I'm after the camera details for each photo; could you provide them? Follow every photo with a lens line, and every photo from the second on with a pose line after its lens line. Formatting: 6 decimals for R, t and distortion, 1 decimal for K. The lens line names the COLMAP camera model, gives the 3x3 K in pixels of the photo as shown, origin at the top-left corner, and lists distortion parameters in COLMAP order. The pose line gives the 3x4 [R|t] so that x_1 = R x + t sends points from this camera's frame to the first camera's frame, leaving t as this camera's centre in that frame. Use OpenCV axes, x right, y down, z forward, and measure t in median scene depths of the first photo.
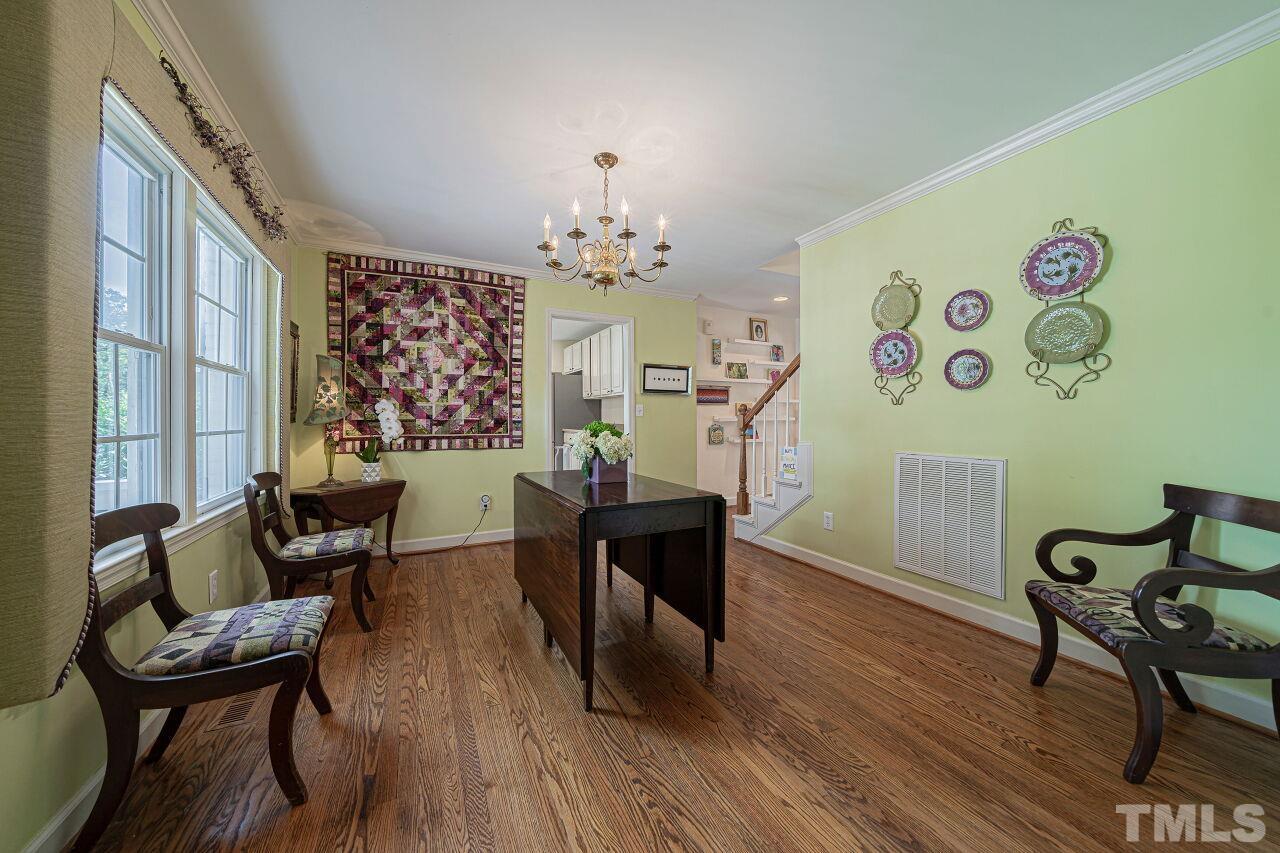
lens RADIAL K [[442.6, 0, 639.0], [0, 442.6, 425.2], [0, 0, 1]] dist [-0.011156, 0.000160]
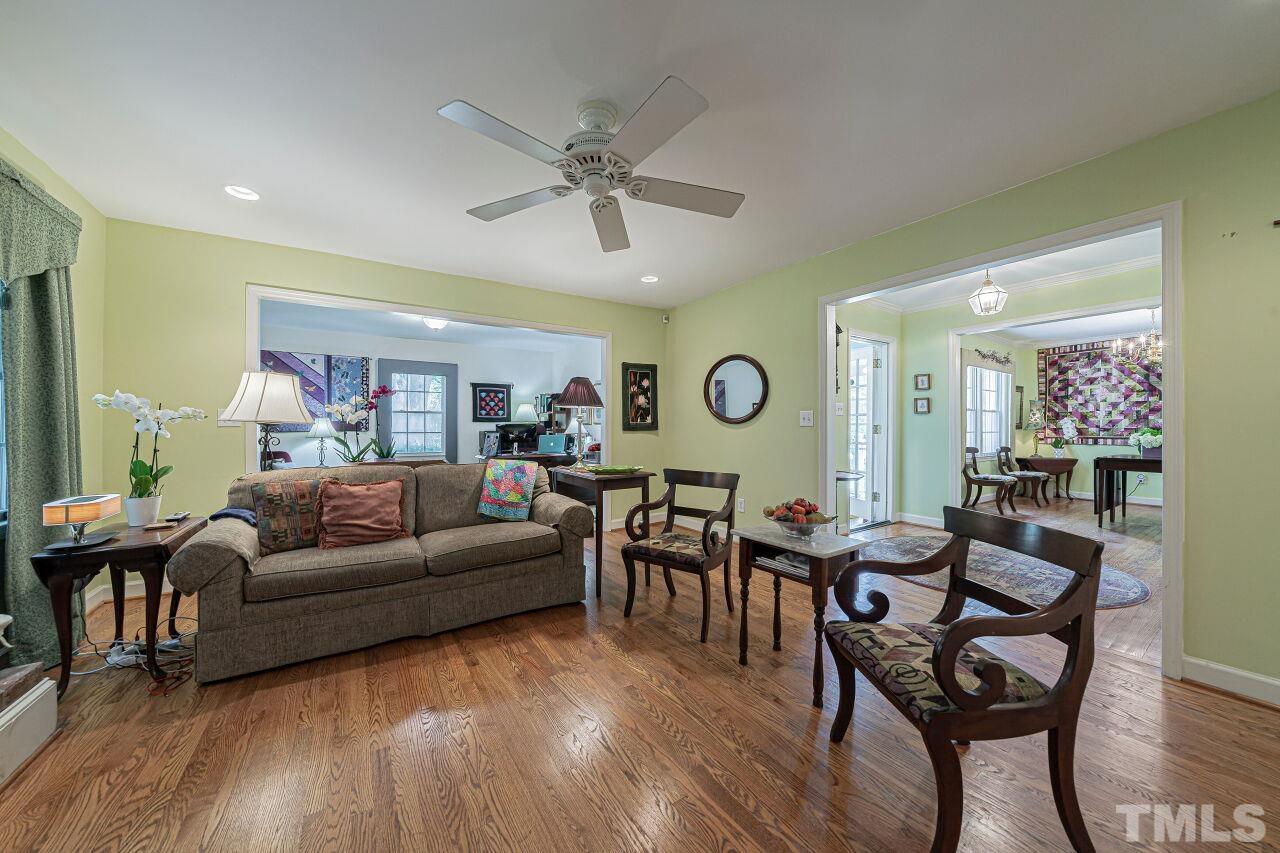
lens RADIAL K [[442.6, 0, 639.0], [0, 442.6, 425.2], [0, 0, 1]] dist [-0.011156, 0.000160]
pose [[0.116113, -0.004022, -0.993228, 1.115469], [-0.009153, 0.999945, -0.005120, 0.002663], [0.993194, 0.009686, 0.116070, -1.105124]]
